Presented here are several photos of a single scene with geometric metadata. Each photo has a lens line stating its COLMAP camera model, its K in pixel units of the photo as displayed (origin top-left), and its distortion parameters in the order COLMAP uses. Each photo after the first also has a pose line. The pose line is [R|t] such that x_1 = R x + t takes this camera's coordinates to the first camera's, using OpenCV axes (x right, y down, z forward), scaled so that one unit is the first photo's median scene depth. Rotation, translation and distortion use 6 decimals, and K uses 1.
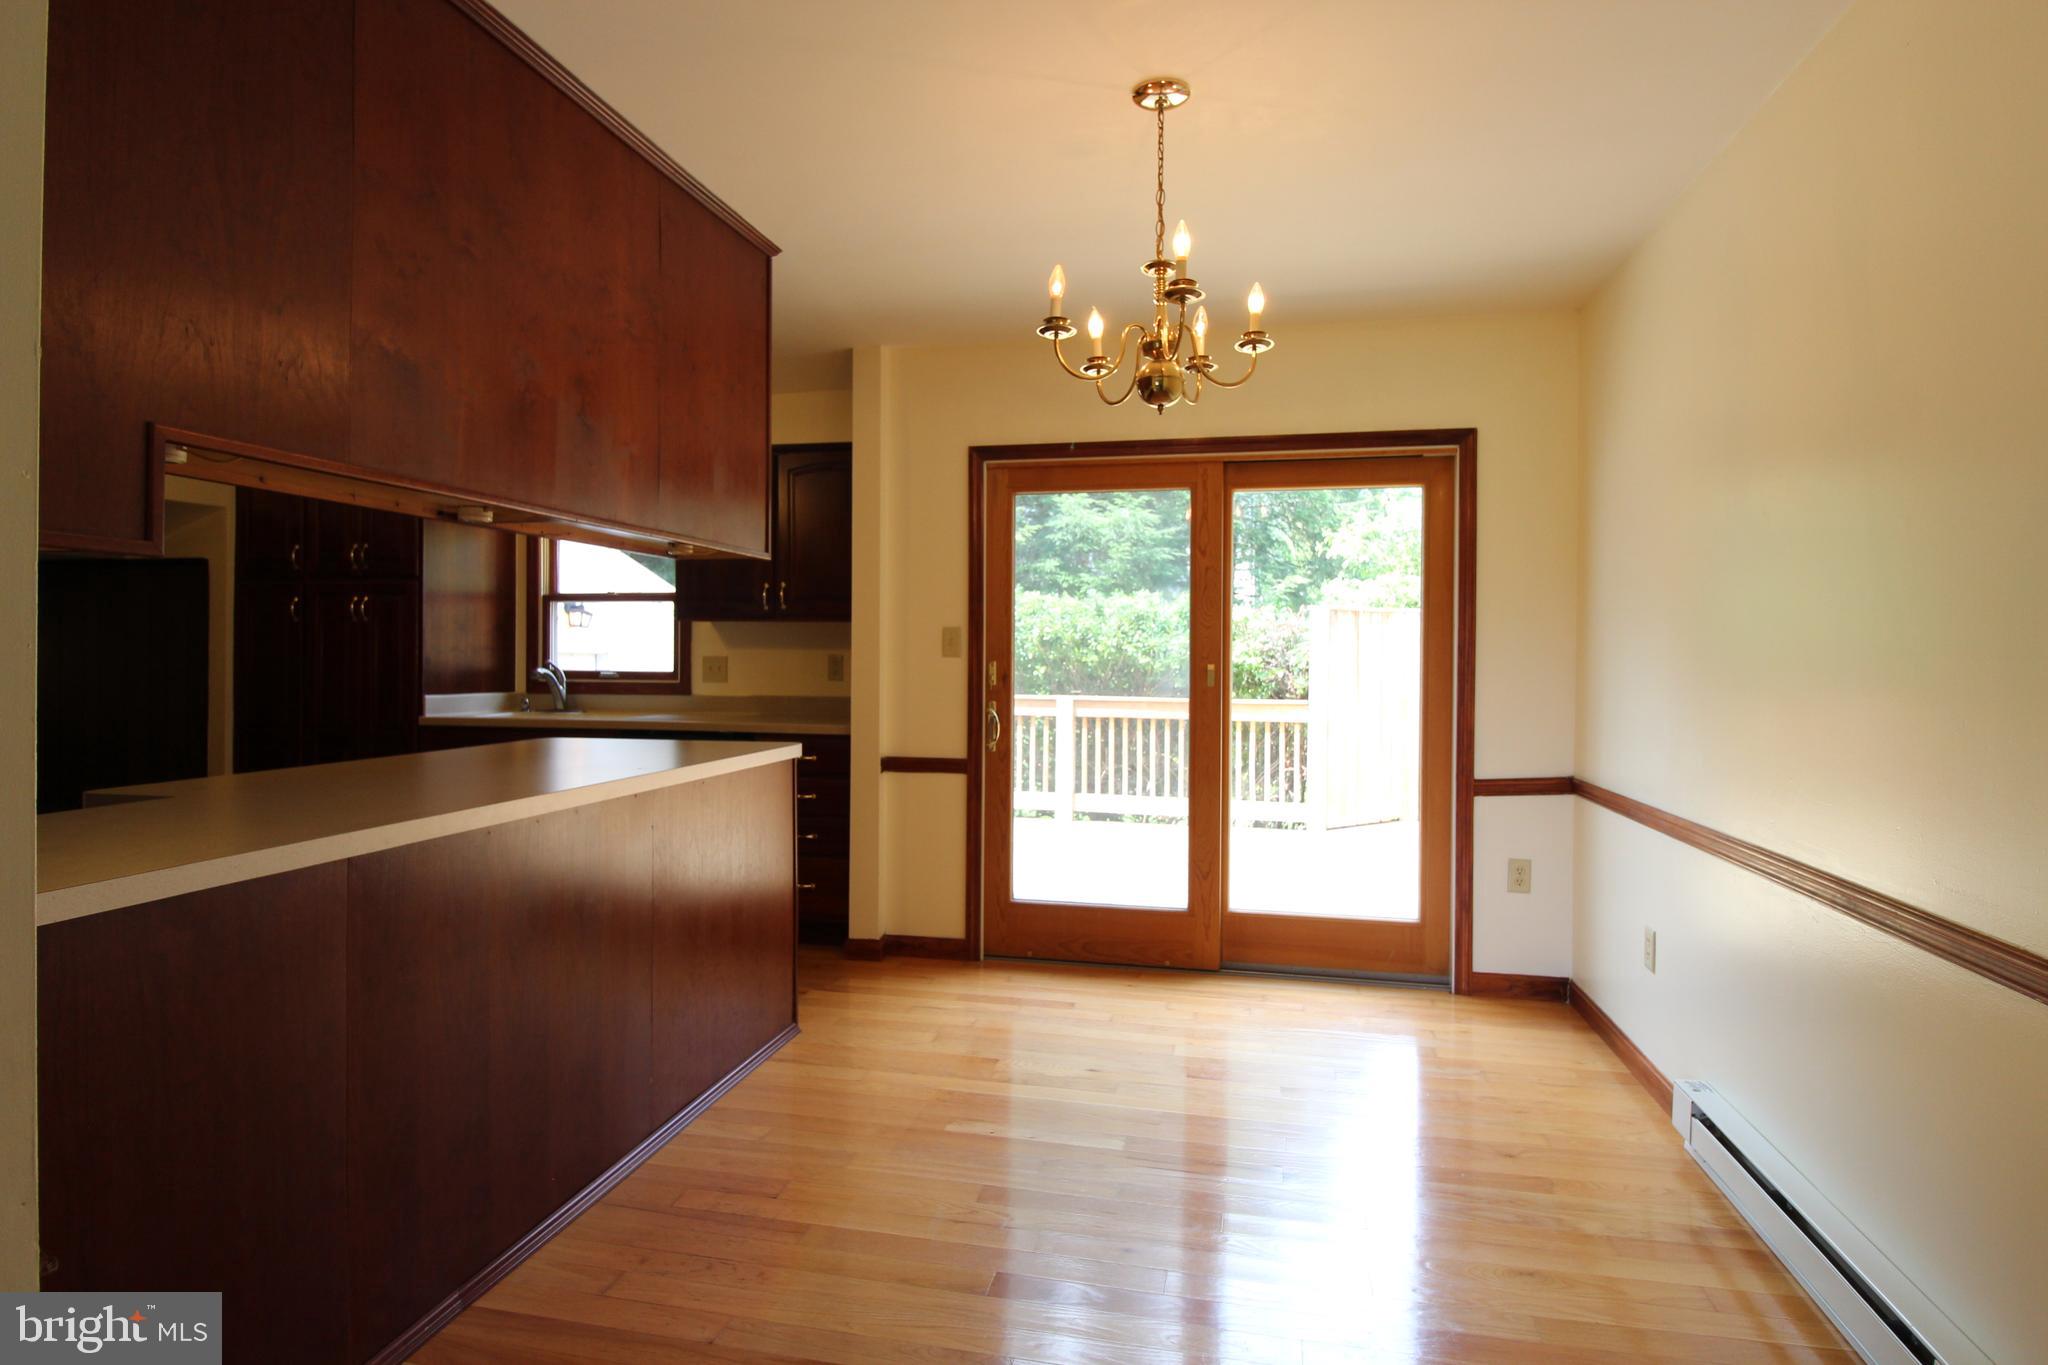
lens RADIAL K [[1093.0, 0, 1029.8], [0, 1093.0, 659.9], [0, 0, 1]] dist [0.006982, -0.011269]
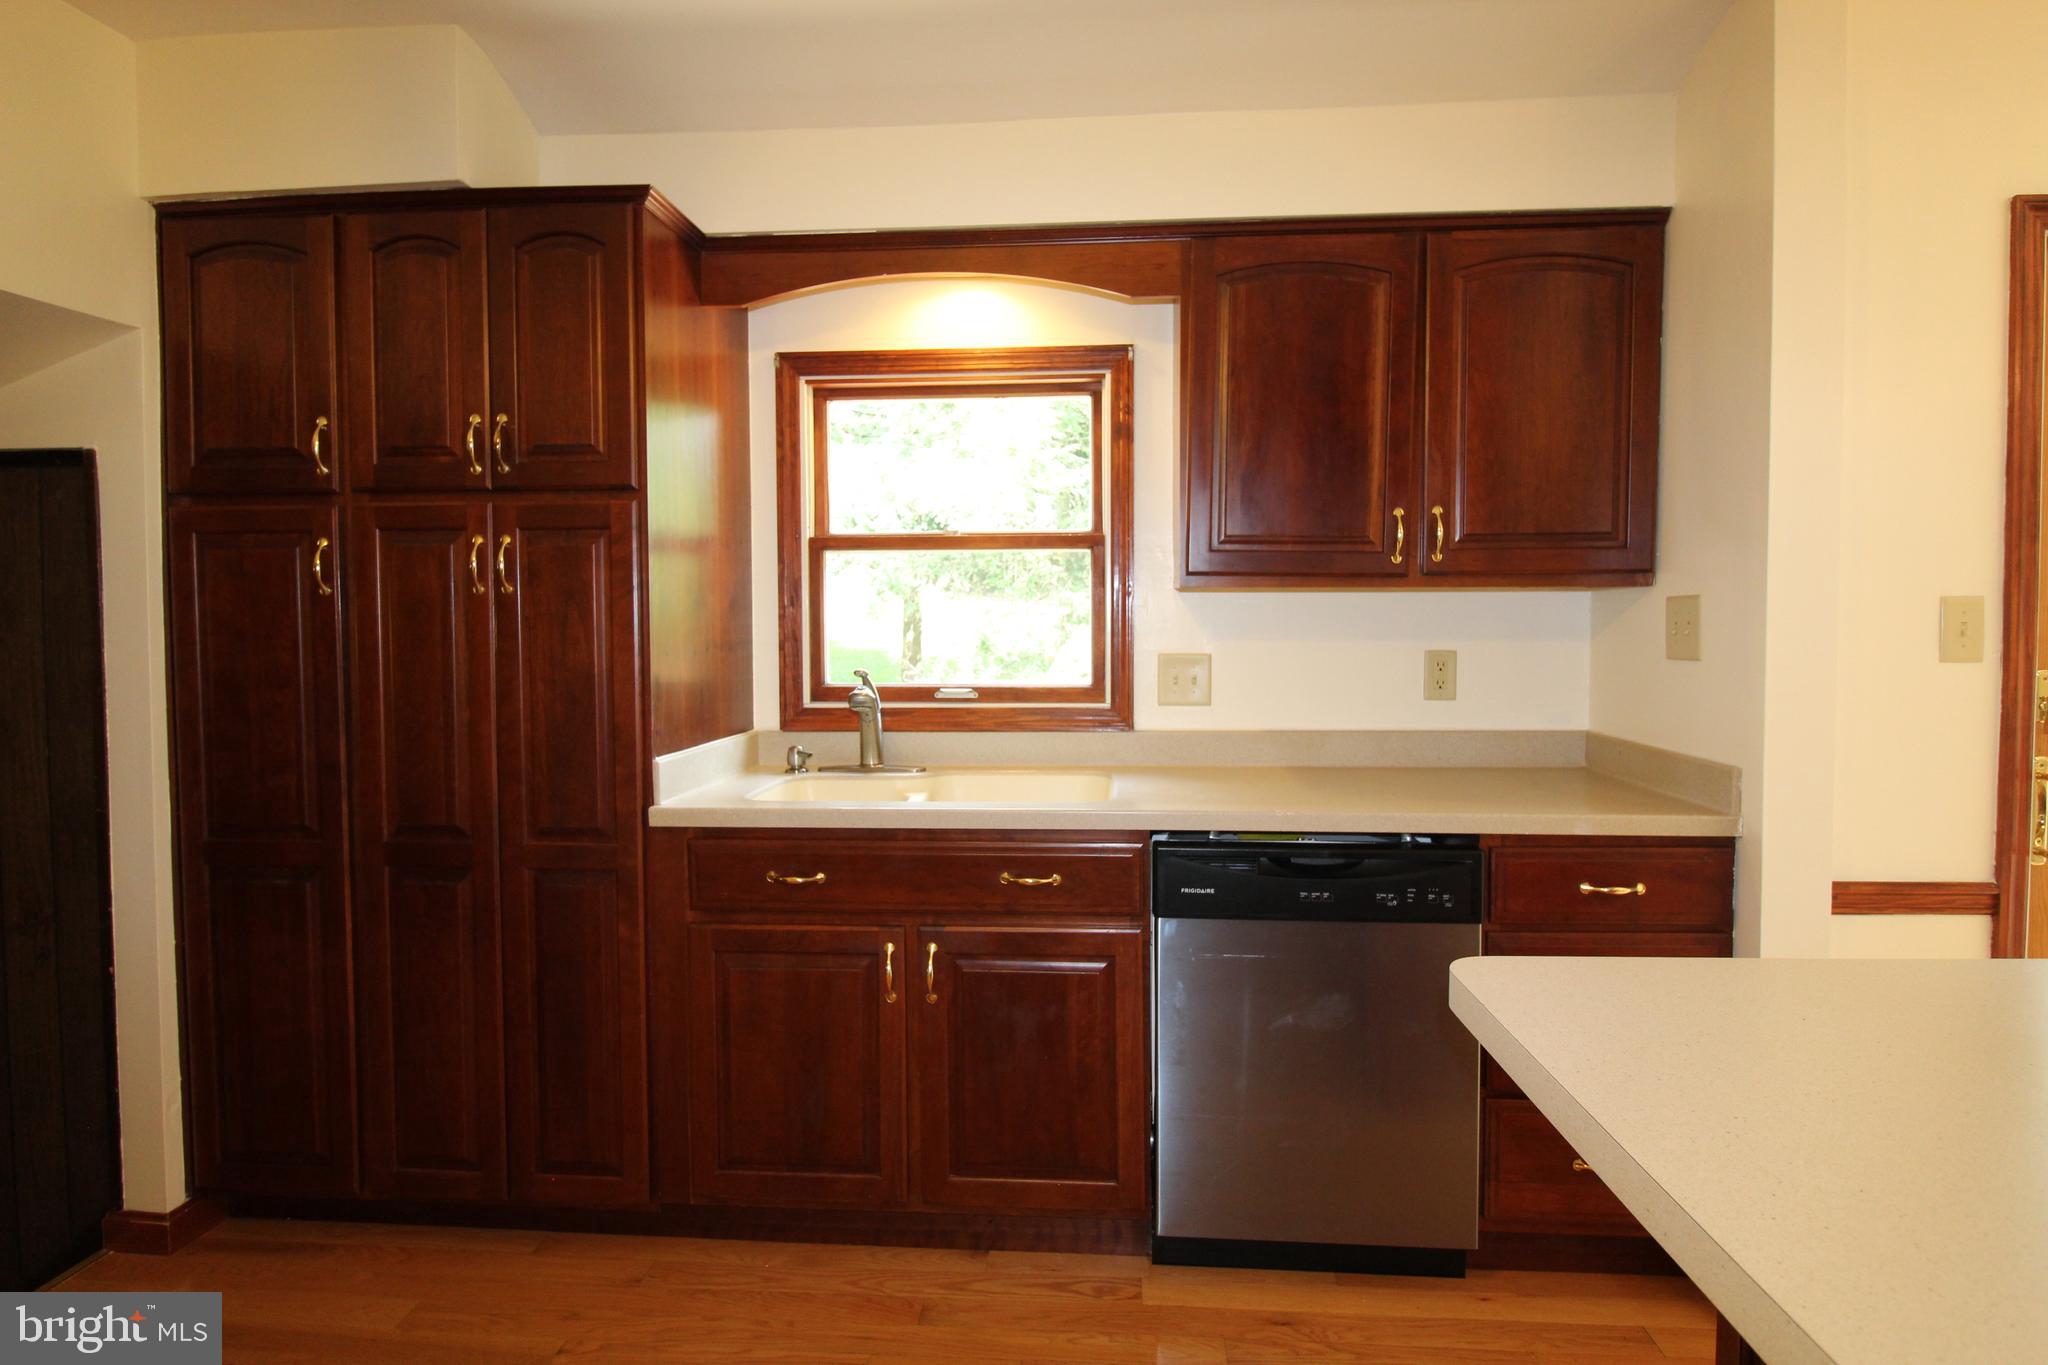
lens RADIAL K [[1093.0, 0, 1029.8], [0, 1093.0, 659.9], [0, 0, 1]] dist [0.006982, -0.011269]
pose [[0.986649, -0.018394, 0.161818, -0.465824], [0.012550, 0.999234, 0.037060, -0.022304], [-0.162376, -0.034534, 0.986124, 0.525924]]
